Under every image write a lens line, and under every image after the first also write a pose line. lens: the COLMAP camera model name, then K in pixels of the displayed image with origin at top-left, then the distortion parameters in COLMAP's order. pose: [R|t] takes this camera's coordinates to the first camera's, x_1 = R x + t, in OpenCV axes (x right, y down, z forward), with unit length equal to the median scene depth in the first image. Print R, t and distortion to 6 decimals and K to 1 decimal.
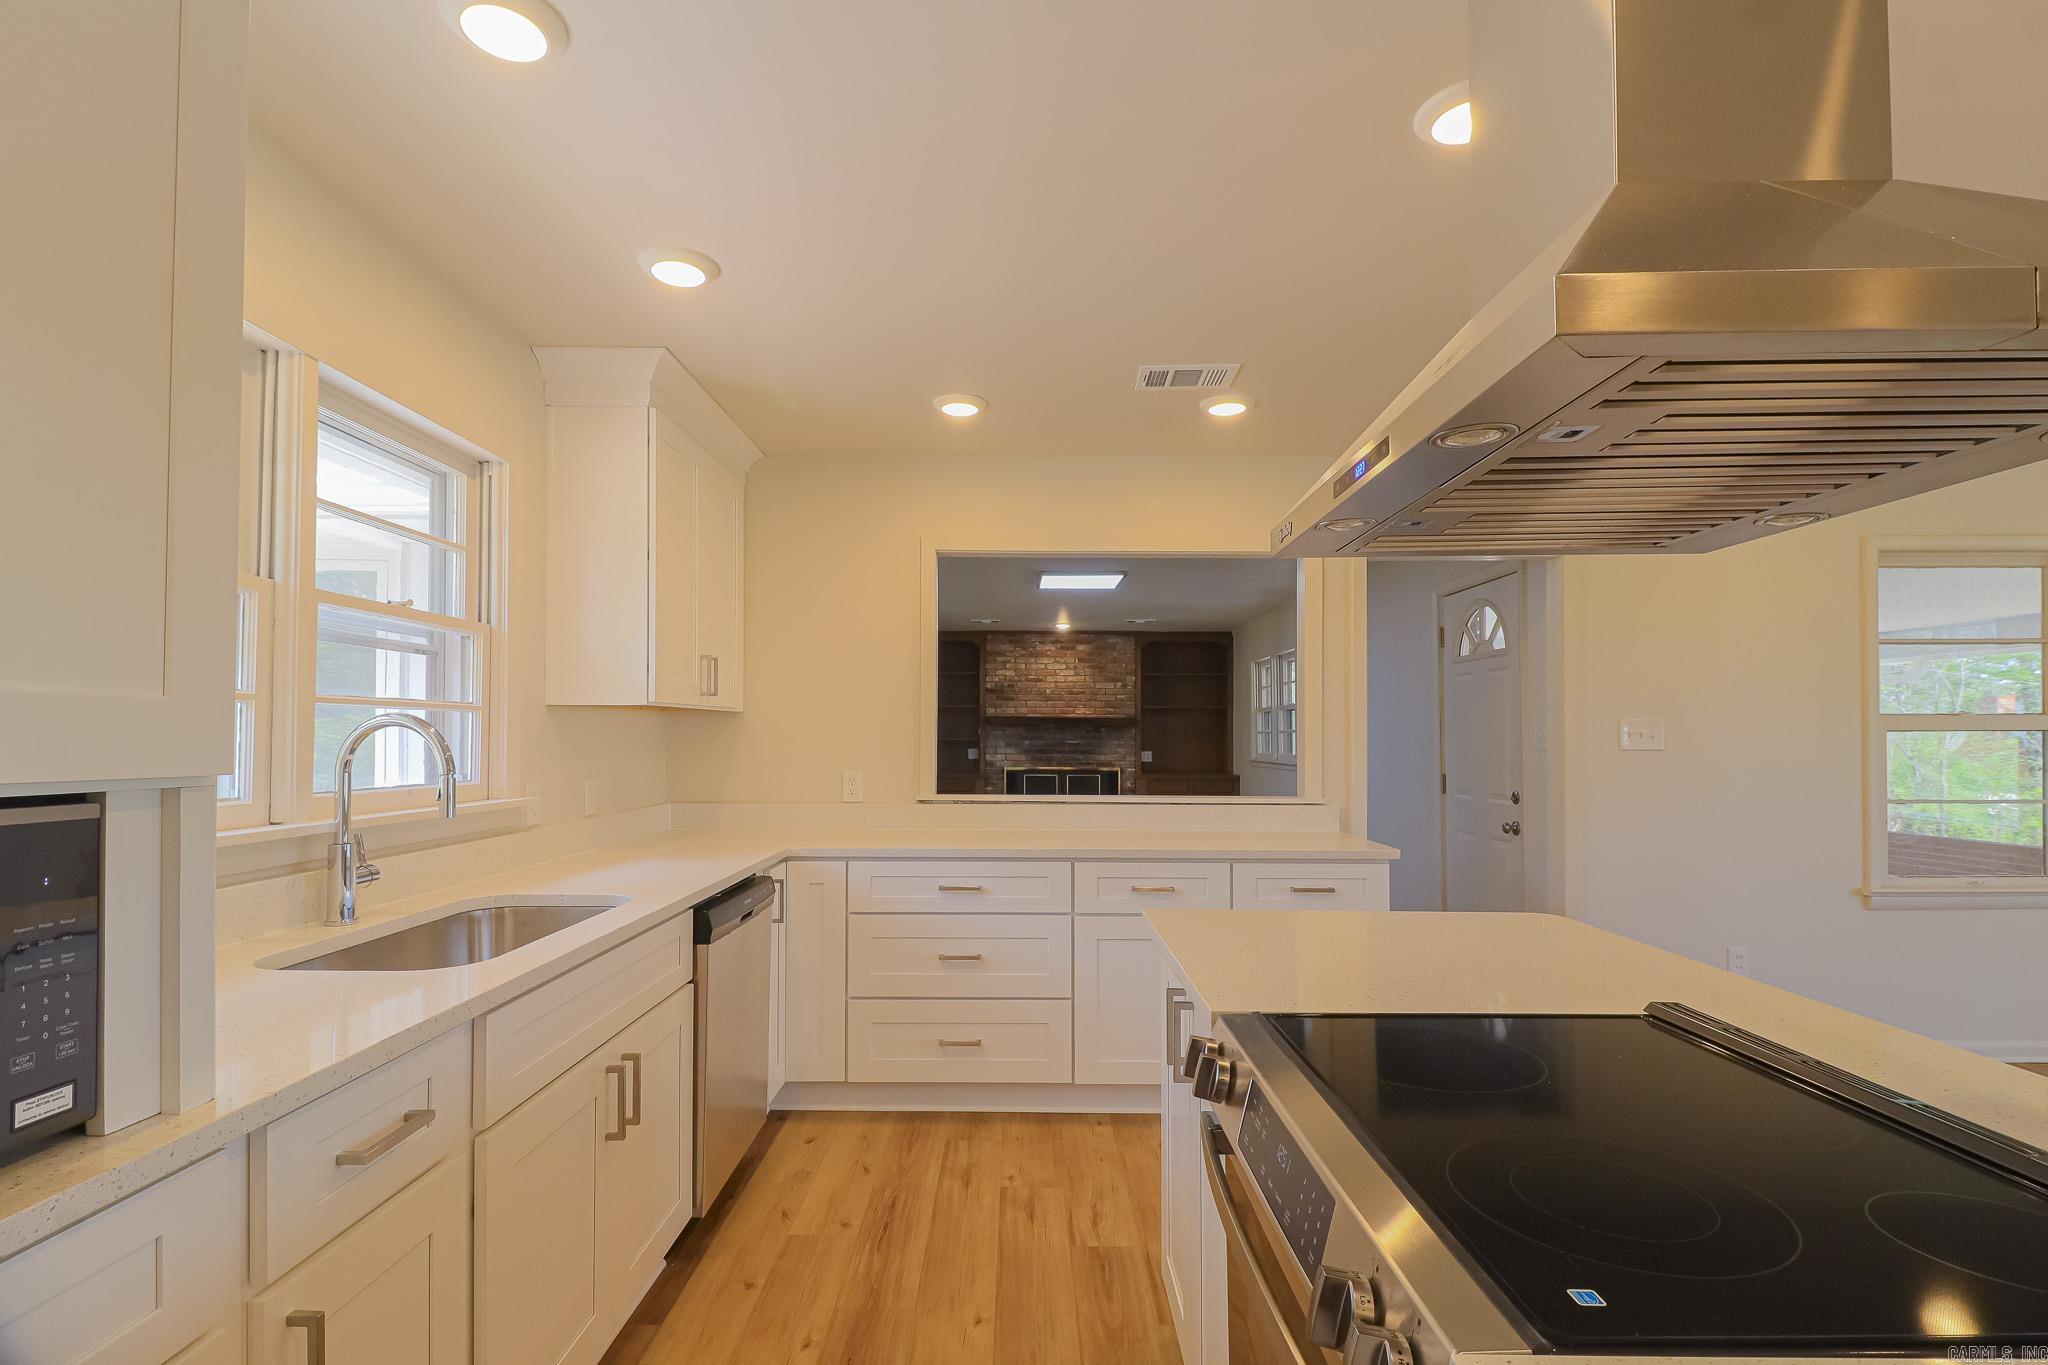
lens RADIAL K [[960.8, 0, 980.9], [0, 960.8, 721.4], [0, 0, 1]] dist [0.012676, -0.007145]
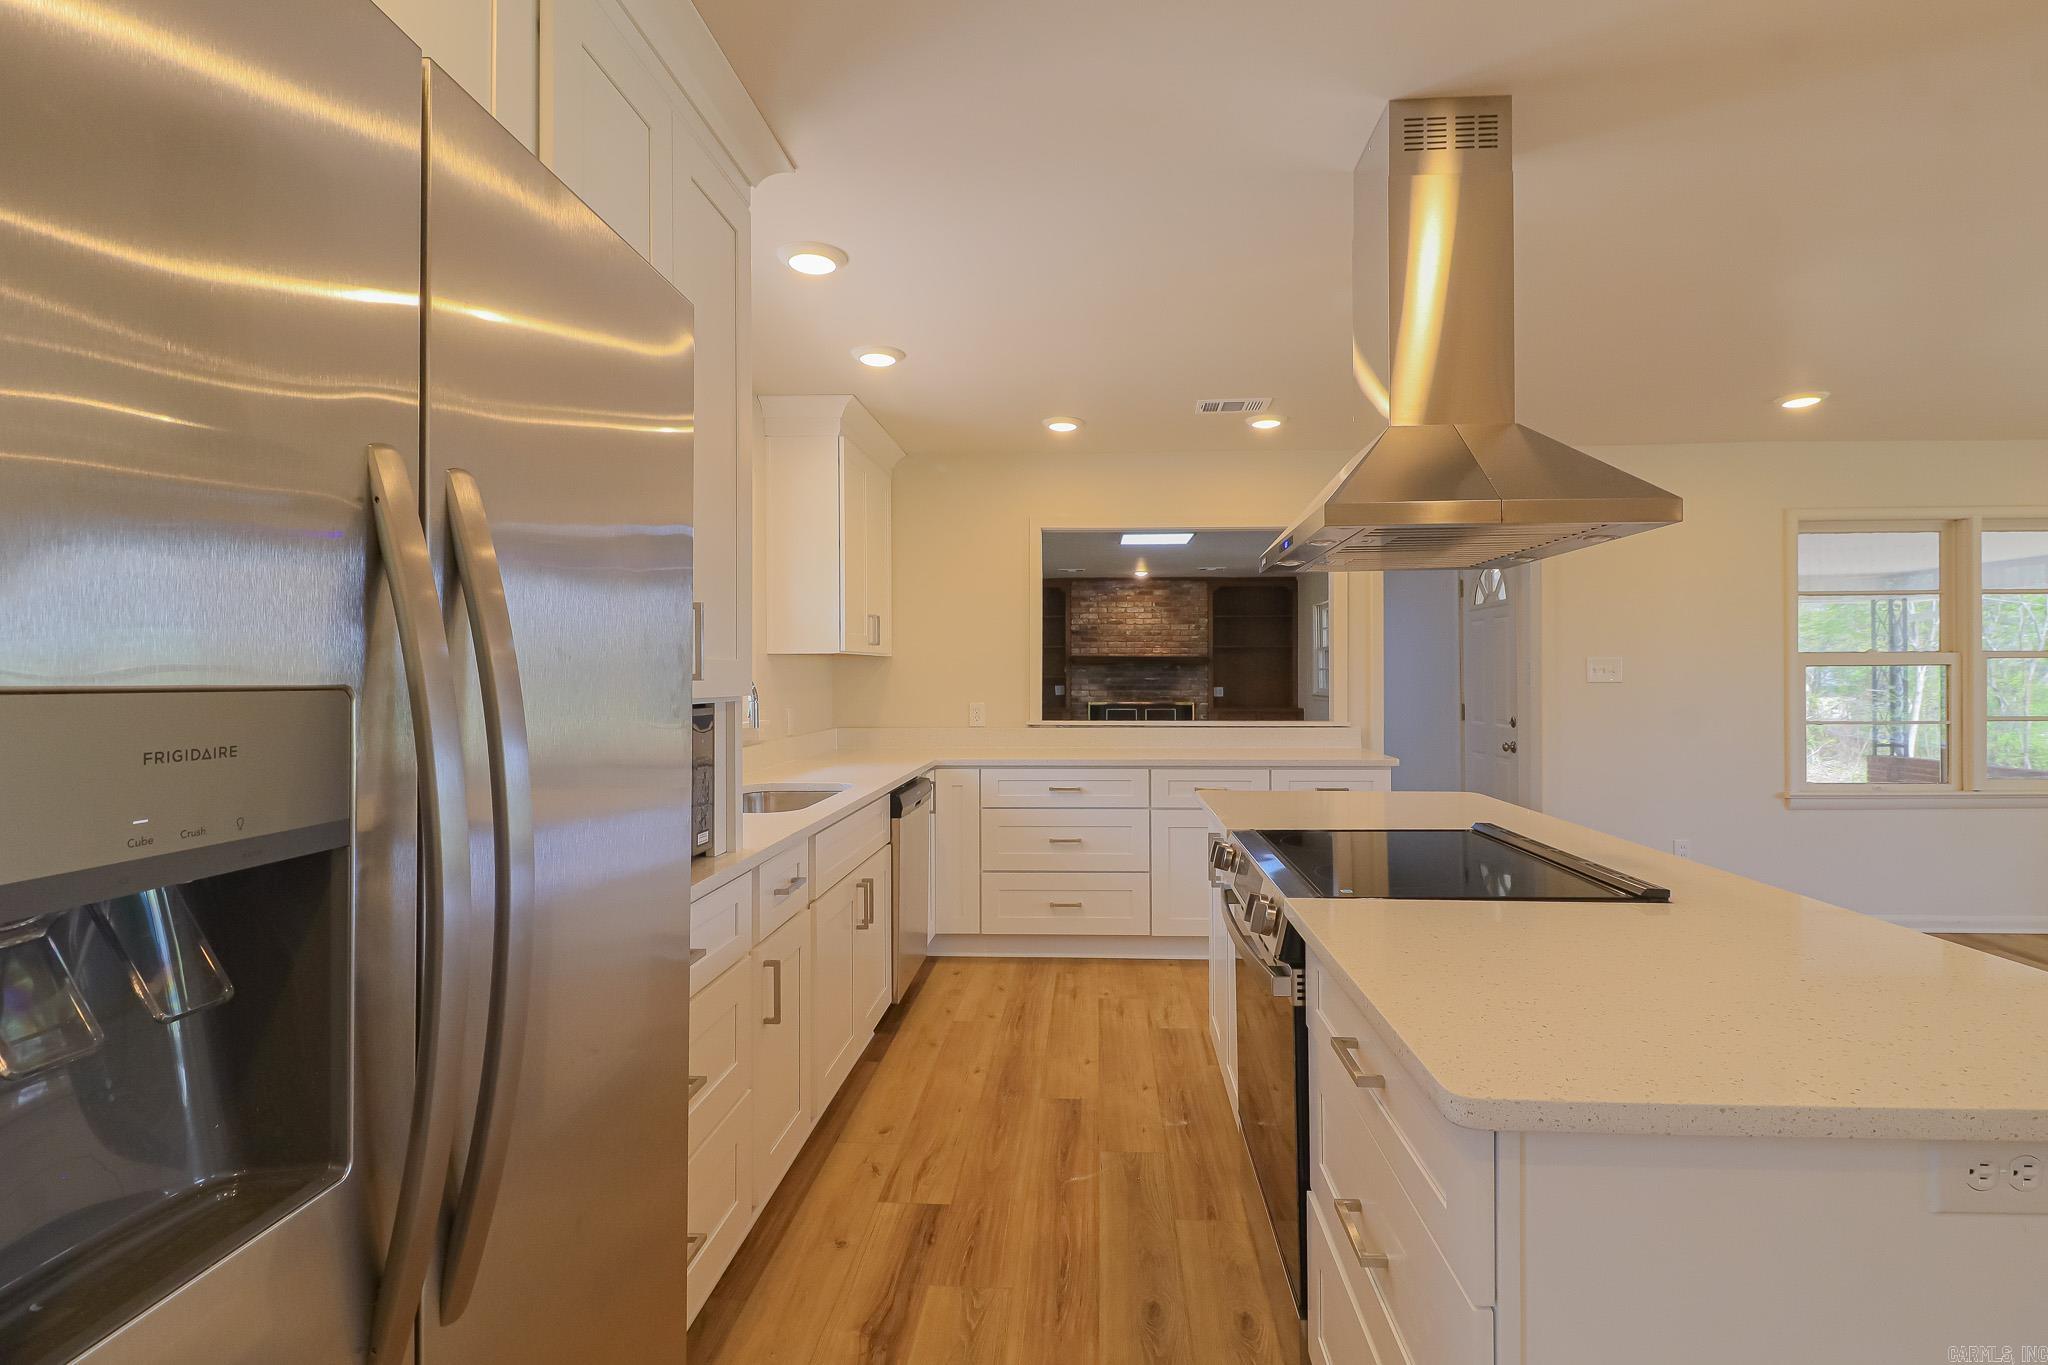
lens RADIAL K [[955.8, 0, 1042.9], [0, 955.8, 674.2], [0, 0, 1]] dist [0.003018, -0.000199]
pose [[0.999828, -0.006014, -0.017519, -0.022187], [0.006287, 0.999859, 0.015583, -0.004591], [0.017423, -0.015691, 0.999725, -0.249880]]
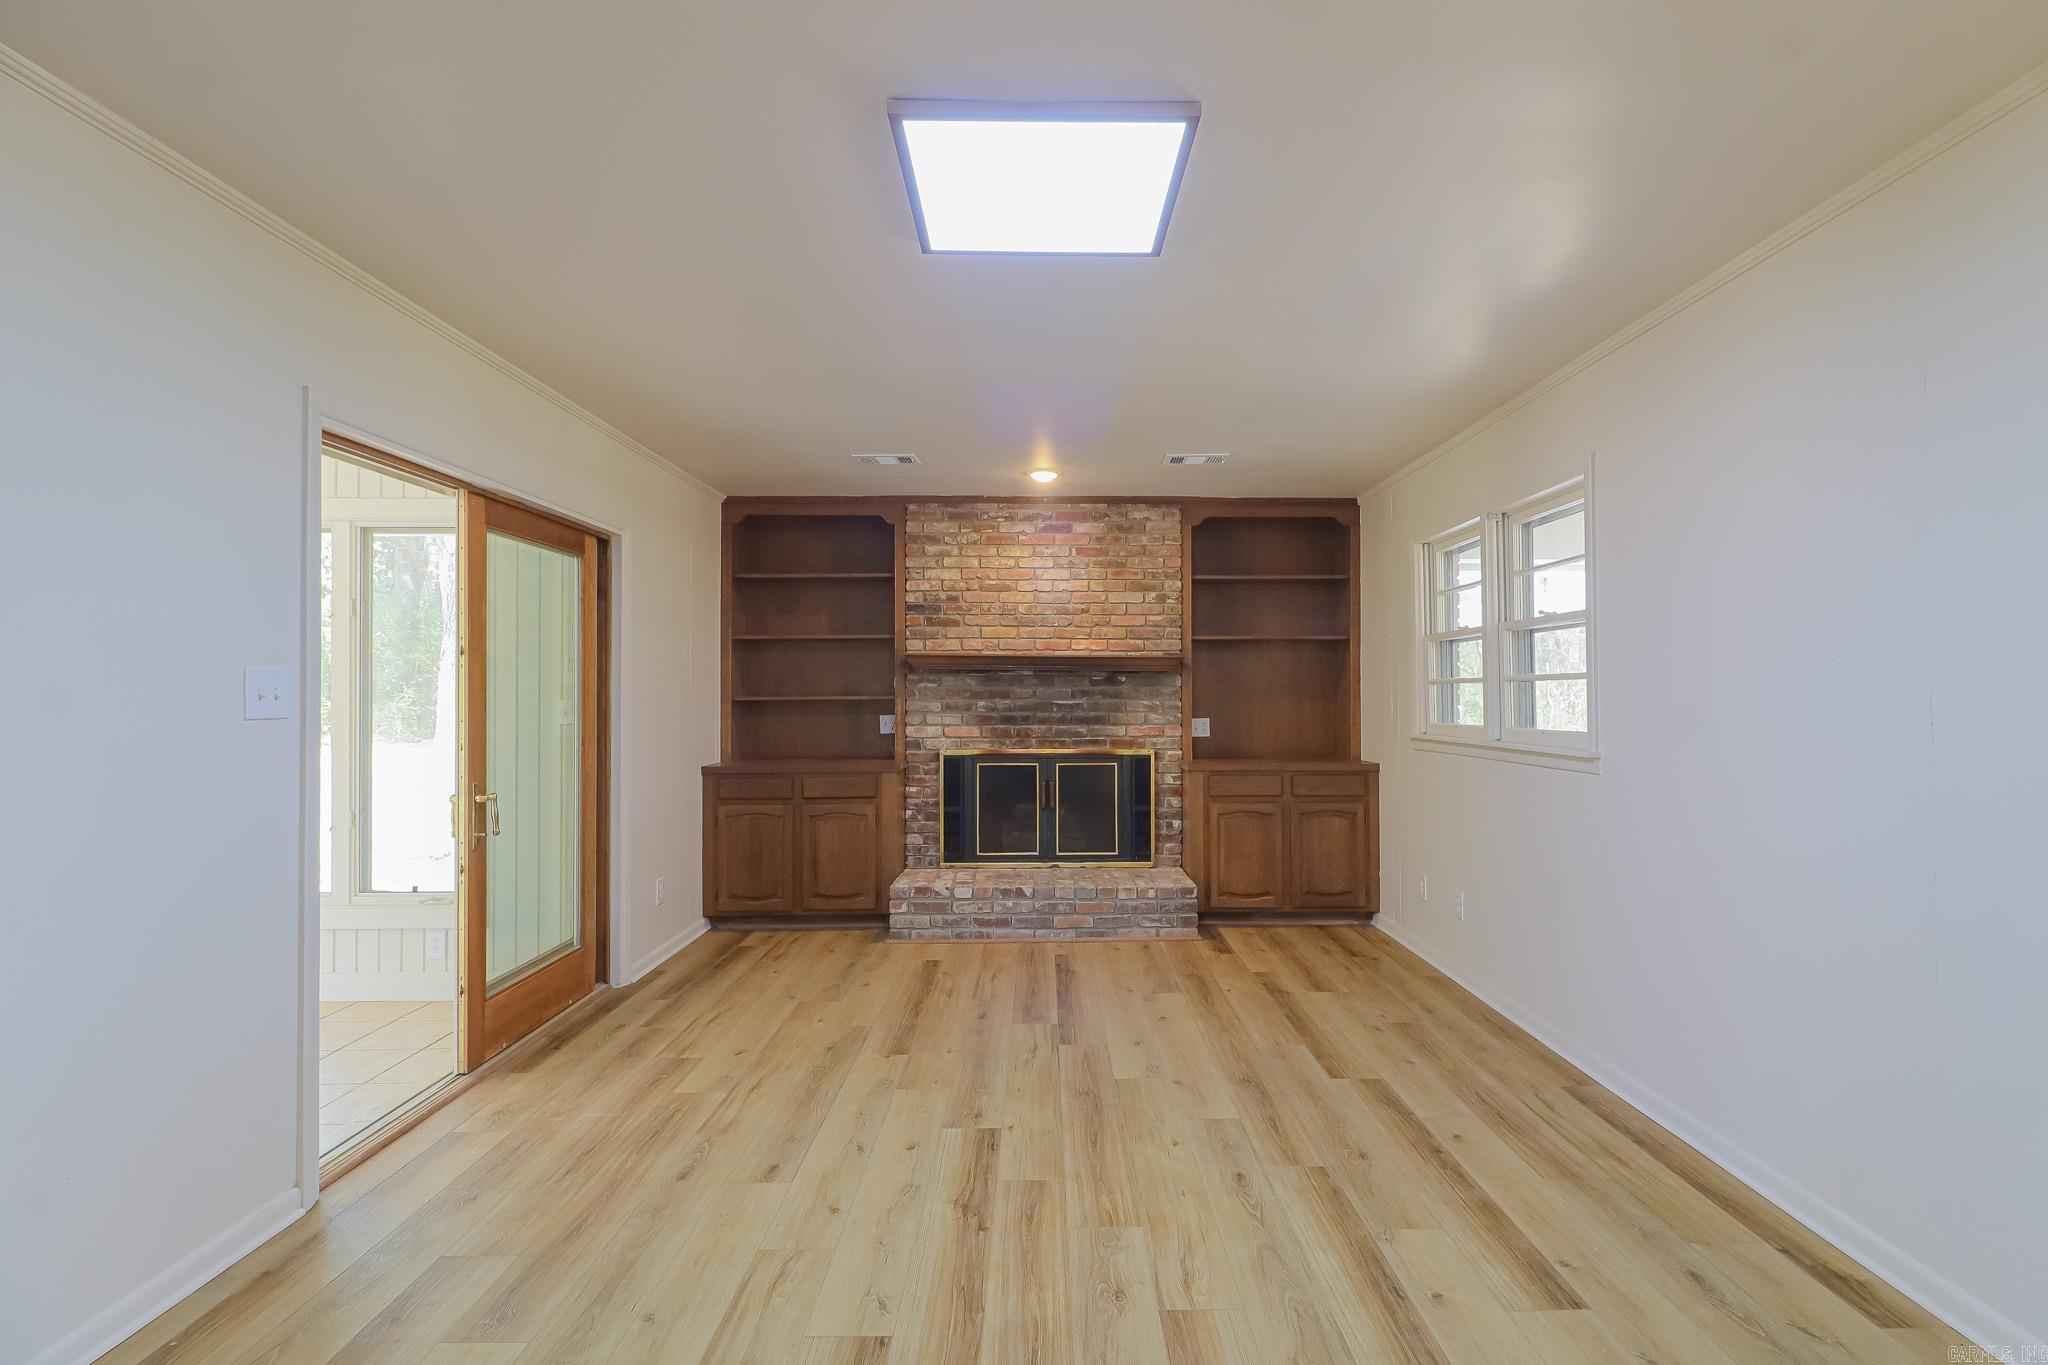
lens RADIAL K [[960.8, 0, 1032.9], [0, 960.8, 684.2], [0, 0, 1]] dist [0.012676, -0.007145]
pose [[0.998597, -0.003821, 0.052822, 0.129349], [0.003728, 0.999991, 0.001865, 0.027512], [-0.052829, -0.001665, 0.998602, 1.245116]]
